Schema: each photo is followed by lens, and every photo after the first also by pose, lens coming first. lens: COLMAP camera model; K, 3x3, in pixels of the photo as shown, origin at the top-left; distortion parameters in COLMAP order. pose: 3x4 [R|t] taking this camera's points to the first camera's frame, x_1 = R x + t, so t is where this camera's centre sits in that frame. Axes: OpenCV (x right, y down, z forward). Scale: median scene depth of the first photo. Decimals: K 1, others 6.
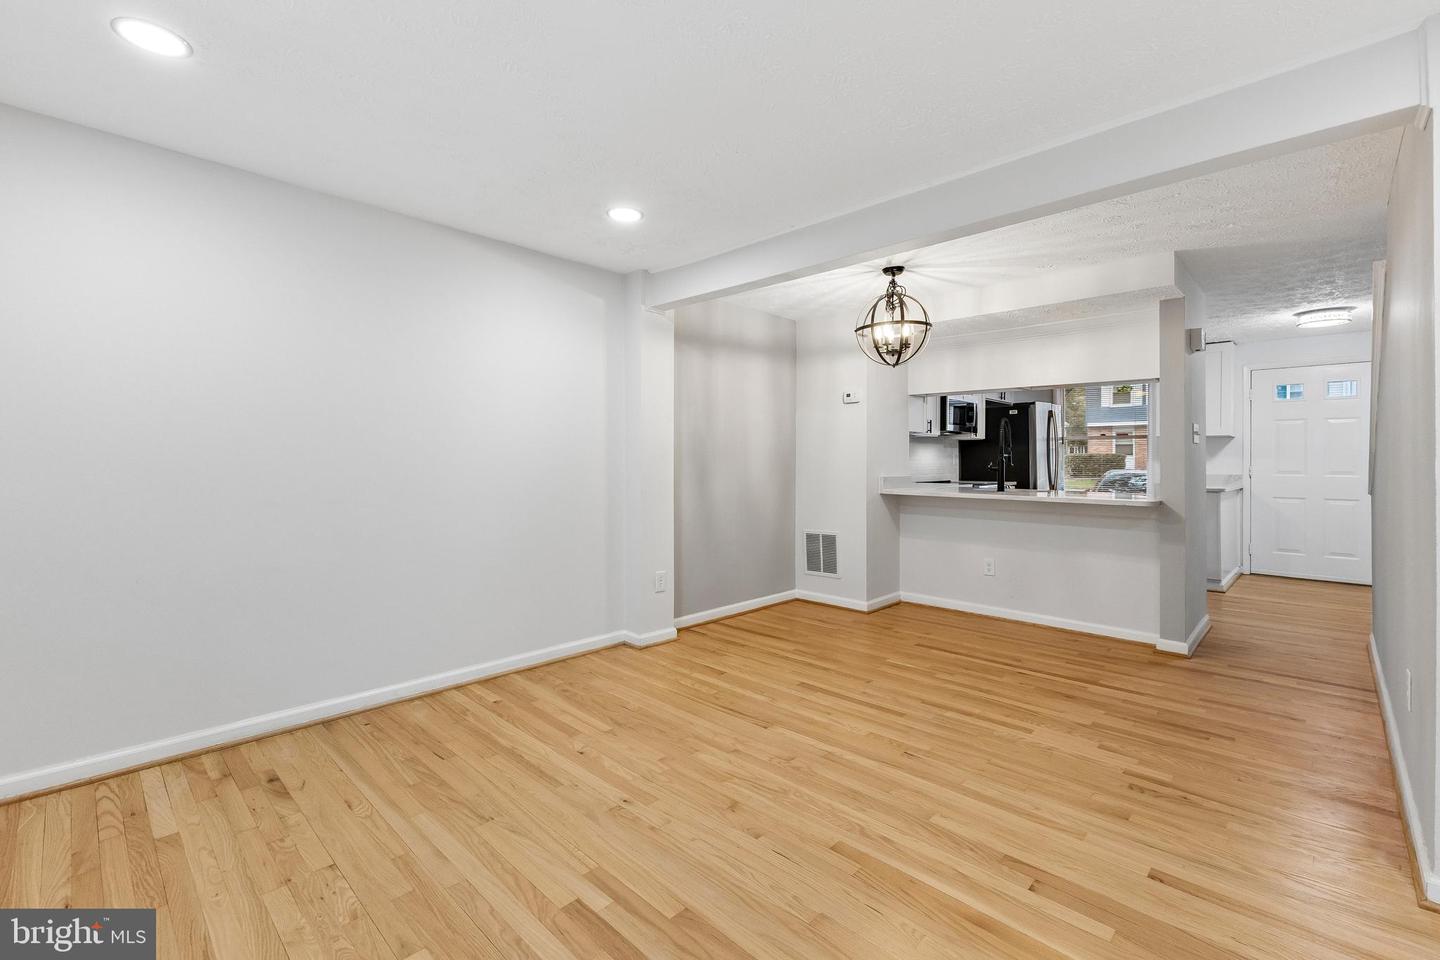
lens RADIAL K [[623.9, 0, 714.9], [0, 623.9, 459.5], [0, 0, 1]] dist [0.011664, -0.001422]
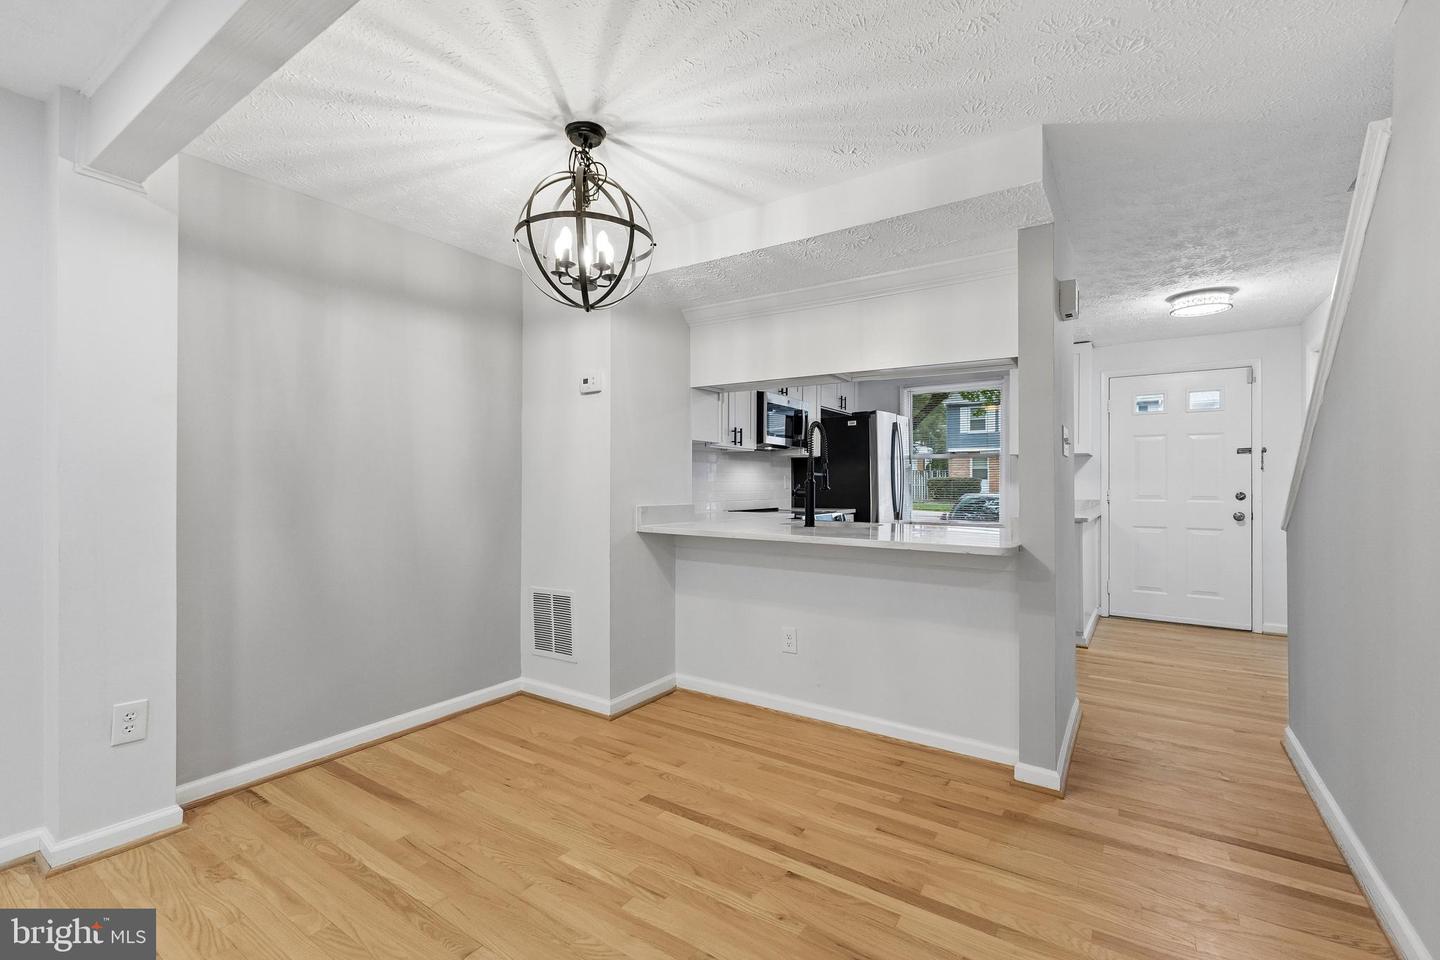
lens RADIAL K [[623.9, 0, 715.0], [0, 623.9, 478.7], [0, 0, 1]] dist [0.011664, -0.001422]
pose [[0.984464, 0.002377, 0.175571, 0.287981], [-0.001209, 0.999976, -0.006760, 0.003242], [-0.175583, 0.006442, 0.984443, 0.420173]]
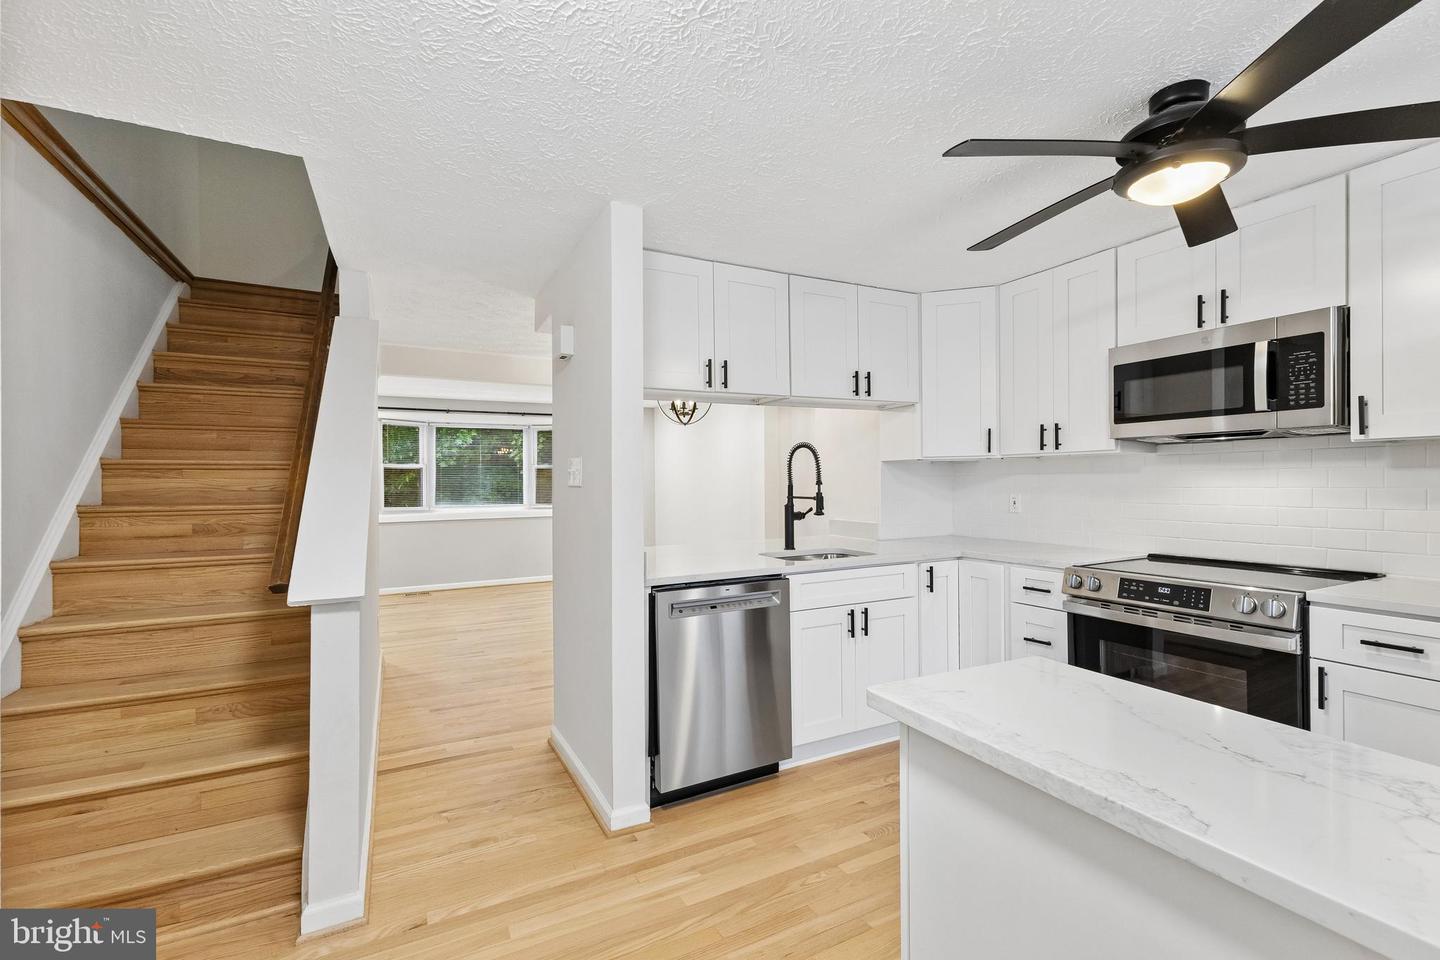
lens RADIAL K [[623.9, 0, 739.1], [0, 623.9, 479.1], [0, 0, 1]] dist [0.011664, -0.001422]
pose [[-0.289500, -0.006208, -0.957158, 1.408569], [0.008031, 0.999928, -0.008915, -0.026074], [0.957144, -0.010268, -0.289429, 1.410528]]
